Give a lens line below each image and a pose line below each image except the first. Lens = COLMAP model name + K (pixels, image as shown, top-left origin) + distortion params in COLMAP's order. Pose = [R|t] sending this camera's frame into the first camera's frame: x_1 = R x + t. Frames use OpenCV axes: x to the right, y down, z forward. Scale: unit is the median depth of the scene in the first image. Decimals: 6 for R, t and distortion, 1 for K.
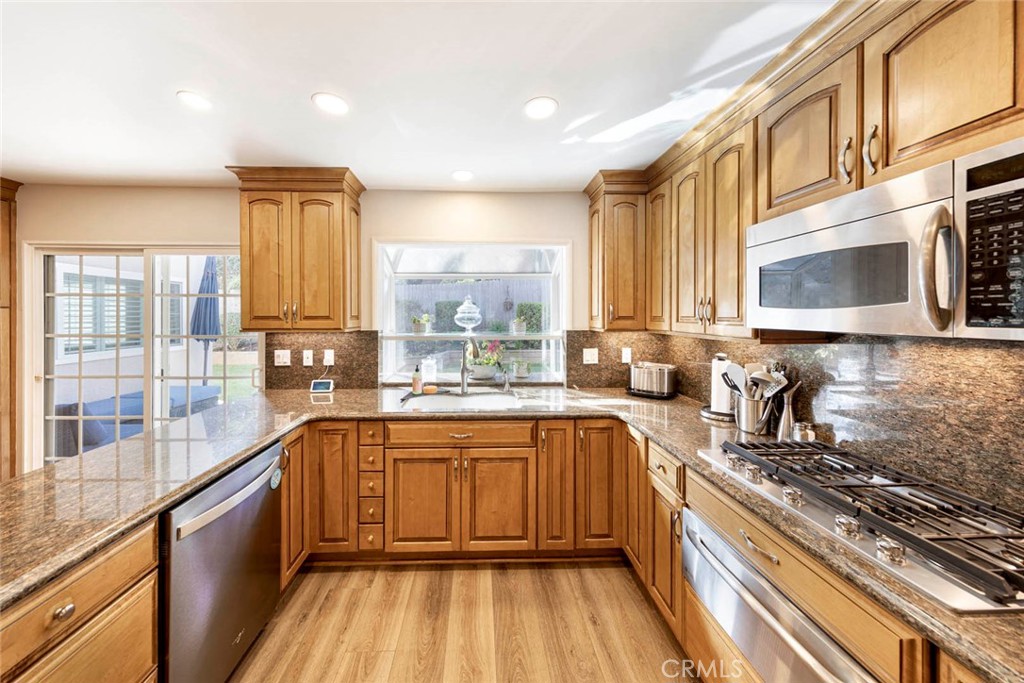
lens RADIAL K [[350.2, 0, 493.1], [0, 350.2, 315.8], [0, 0, 1]] dist [0.009372, -0.000014]
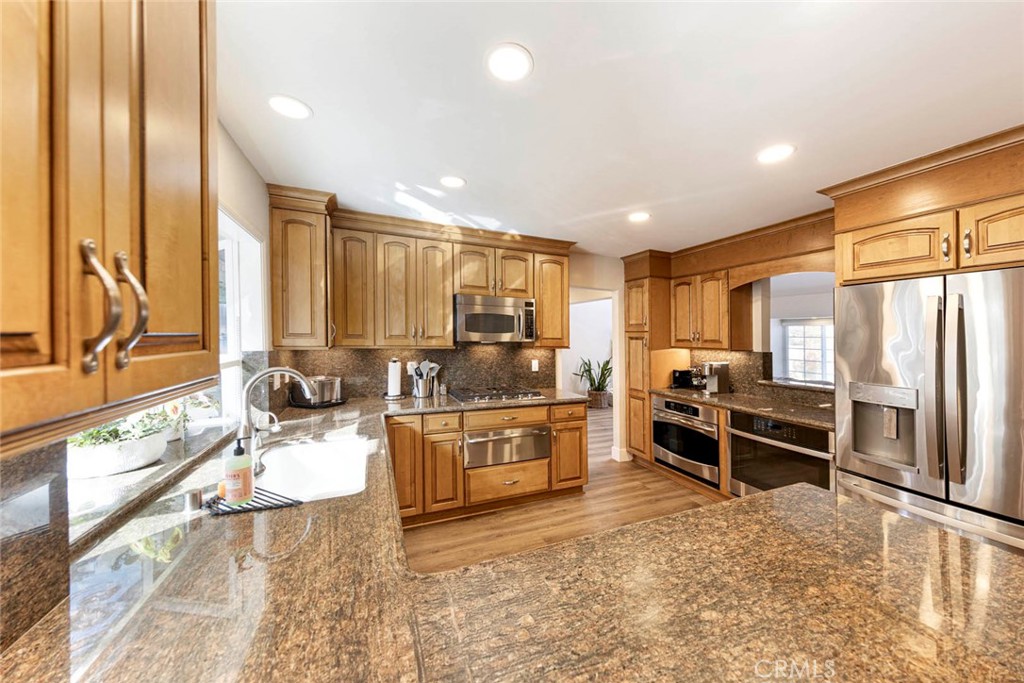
lens RADIAL K [[342.7, 0, 530.5], [0, 342.7, 334.7], [0, 0, 1]] dist [0.004062, 0.000474]
pose [[-0.392026, -0.000189, 0.919954, -0.806388], [-0.012756, 0.999905, -0.005230, -0.000251], [-0.919866, -0.013786, -0.391991, 0.828862]]
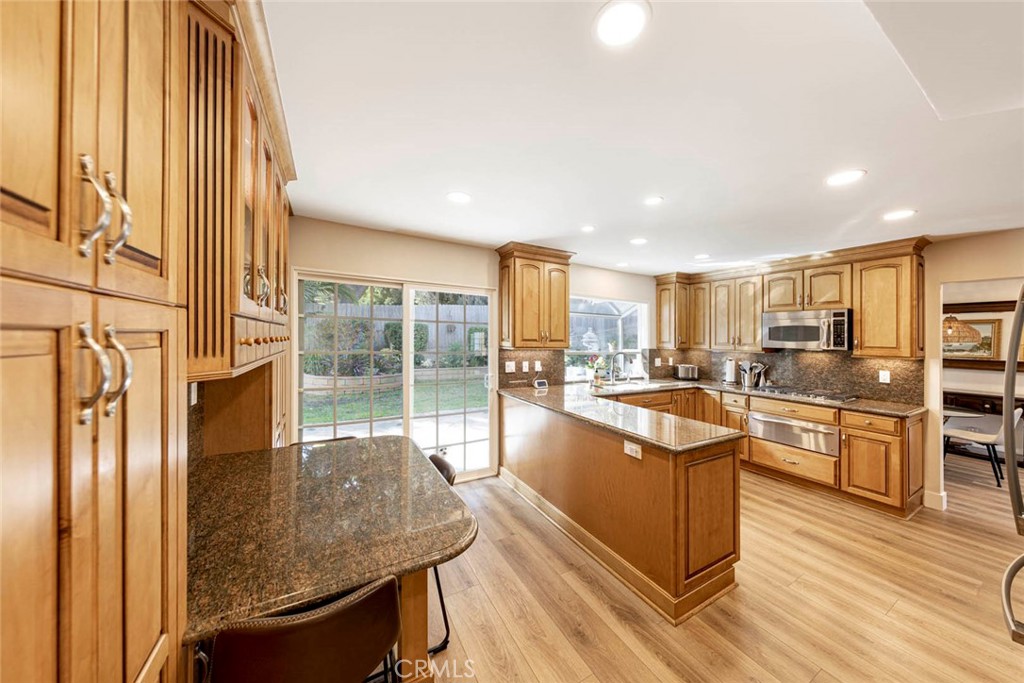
lens RADIAL K [[342.7, 0, 505.7], [0, 342.7, 326.9], [0, 0, 1]] dist [0.004062, 0.000474]
pose [[0.880960, 0.032385, 0.472081, -1.470622], [-0.018727, 0.999260, -0.033601, -0.000045], [-0.472819, 0.020761, 0.880915, -0.295064]]
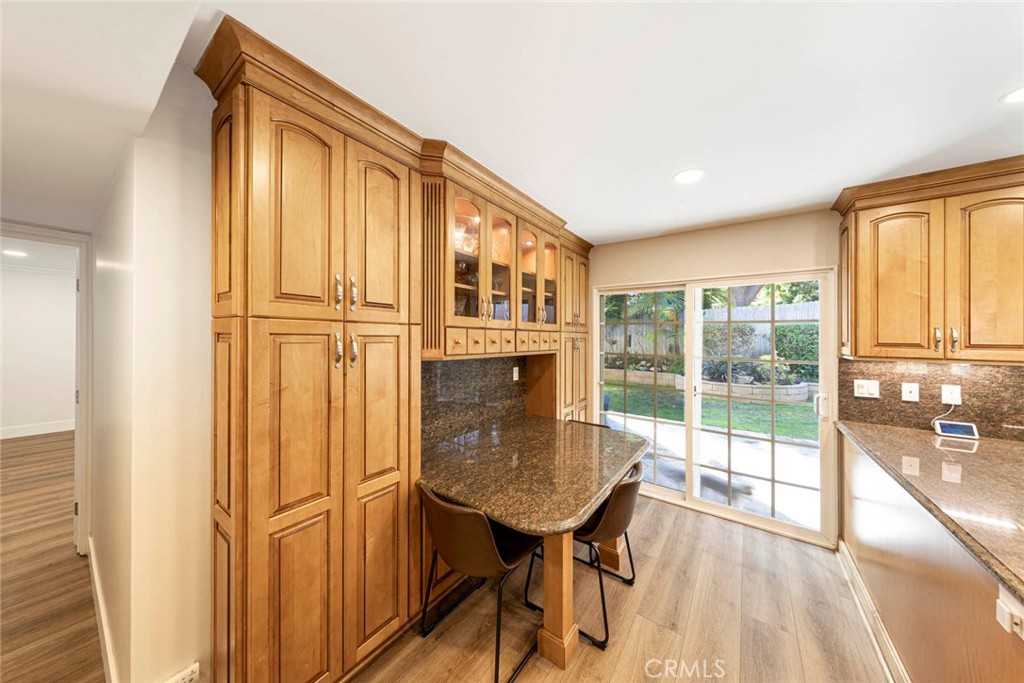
lens RADIAL K [[322.7, 0, 515.0], [0, 322.7, 334.2], [0, 0, 1]] dist [0.001966, -0.000230]
pose [[0.798189, 0.004772, -0.602388, -0.929165], [-0.013666, 0.999855, -0.010187, -0.000793], [0.602252, 0.016363, 0.798138, -0.248090]]
